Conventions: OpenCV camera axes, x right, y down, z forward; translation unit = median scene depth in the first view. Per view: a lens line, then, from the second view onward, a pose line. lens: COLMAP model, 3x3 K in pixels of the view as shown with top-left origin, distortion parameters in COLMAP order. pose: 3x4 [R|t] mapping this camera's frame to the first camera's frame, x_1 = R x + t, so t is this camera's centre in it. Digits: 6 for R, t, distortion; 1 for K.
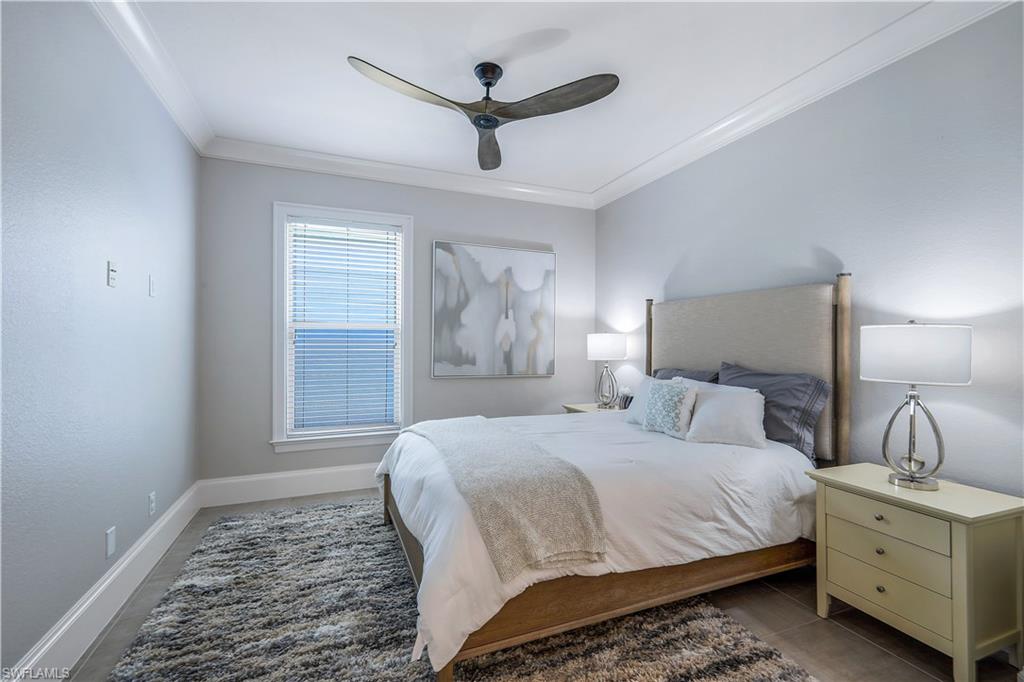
lens RADIAL K [[453.5, 0, 510.4], [0, 453.5, 341.4], [0, 0, 1]] dist [0.009569, -0.000060]
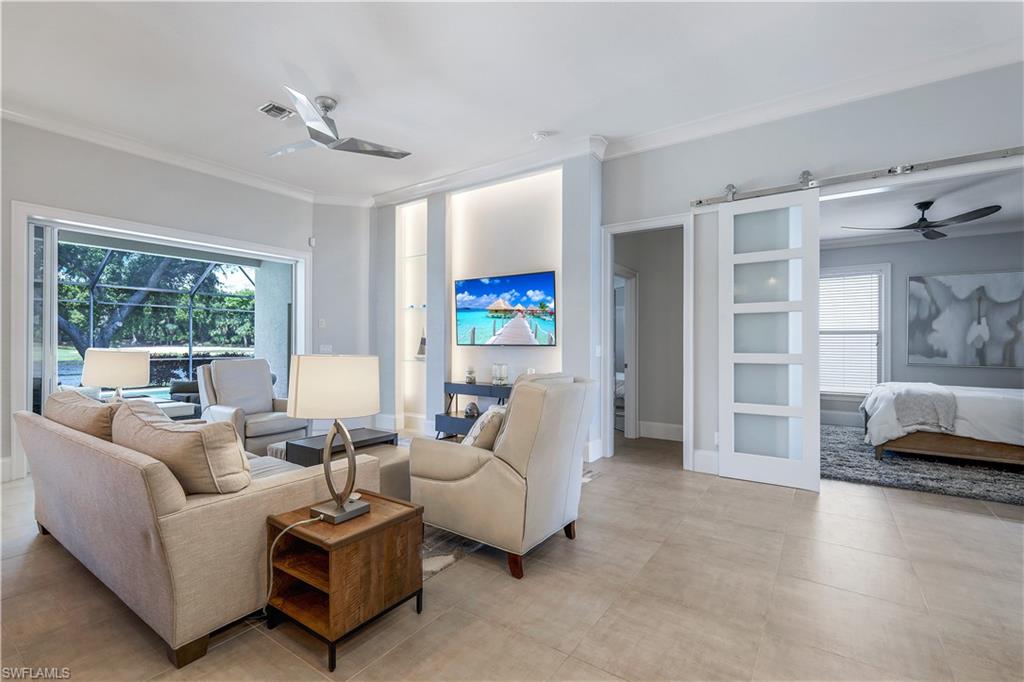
lens RADIAL K [[453.5, 0, 512.3], [0, 453.5, 343.5], [0, 0, 1]] dist [0.009569, -0.000060]
pose [[0.552489, -0.003295, -0.833514, 0.378210], [0.002661, 0.999994, -0.002189, 0.007296], [0.833516, -0.001009, 0.552494, -0.975705]]
